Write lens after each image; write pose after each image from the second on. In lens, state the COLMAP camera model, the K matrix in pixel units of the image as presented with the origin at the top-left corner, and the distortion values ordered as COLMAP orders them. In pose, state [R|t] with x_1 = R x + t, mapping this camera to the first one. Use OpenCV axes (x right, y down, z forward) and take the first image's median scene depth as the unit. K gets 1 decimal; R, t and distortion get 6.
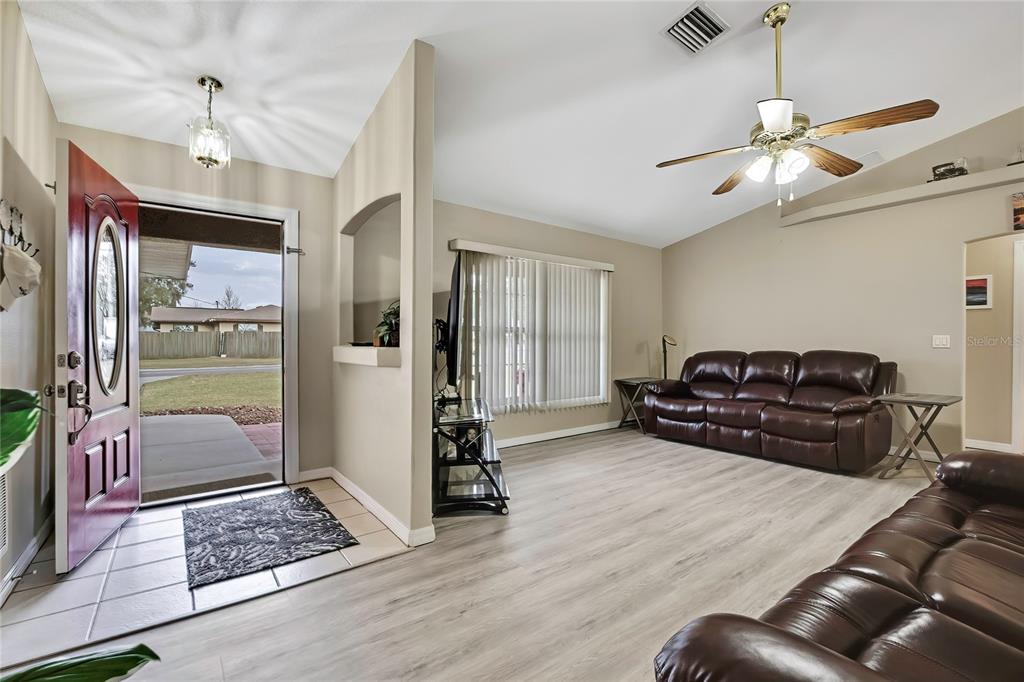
lens RADIAL K [[450.8, 0, 512.0], [0, 450.8, 341.0], [0, 0, 1]] dist [-0.003106, 0.000212]
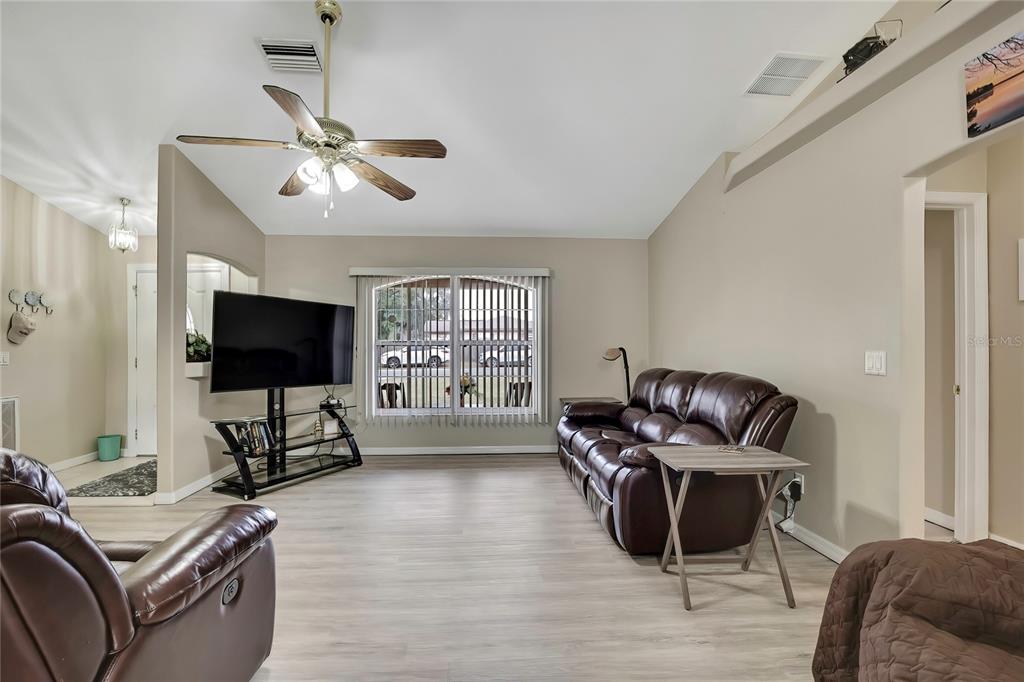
lens RADIAL K [[467.8, 0, 512.0], [0, 467.8, 341.0], [0, 0, 1]] dist [0.000304, 0.000194]
pose [[0.810981, -0.008715, -0.585007, 0.847129], [0.001455, 0.999916, -0.012878, -0.017470], [0.585070, 0.009593, 0.810926, 0.253812]]
